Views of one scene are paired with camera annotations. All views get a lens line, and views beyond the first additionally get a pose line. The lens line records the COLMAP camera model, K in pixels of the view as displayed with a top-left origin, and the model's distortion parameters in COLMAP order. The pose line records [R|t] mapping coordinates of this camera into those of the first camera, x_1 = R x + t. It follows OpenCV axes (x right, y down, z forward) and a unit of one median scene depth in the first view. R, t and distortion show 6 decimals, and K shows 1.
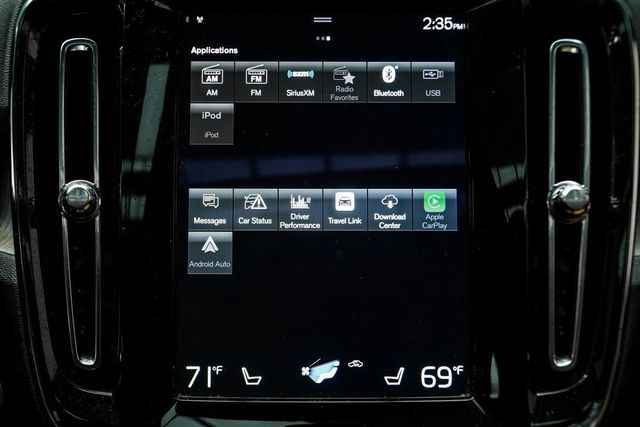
lens RADIAL K [[830.3, 0, 315.8], [0, 830.3, 214.2], [0, 0, 1]] dist [0.004734, 0.000000]
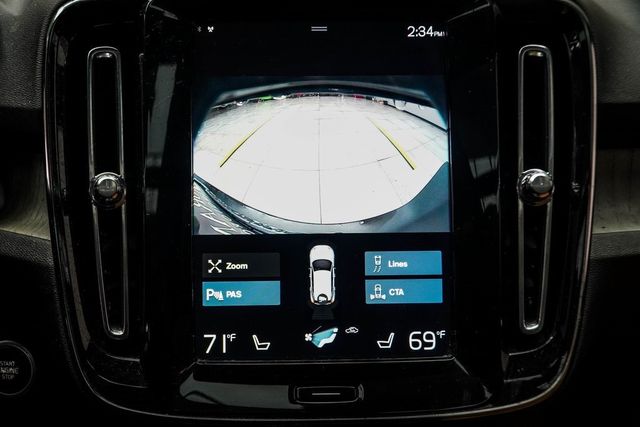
lens RADIAL K [[830.3, 0, 314.5], [0, 830.3, 217.6], [0, 0, 1]] dist [0.004734, 0.000000]
pose [[0.999606, -0.011769, 0.025494, -0.031118], [0.011320, 0.999780, 0.017681, 0.003511], [-0.025696, -0.017386, 0.999519, -0.141772]]
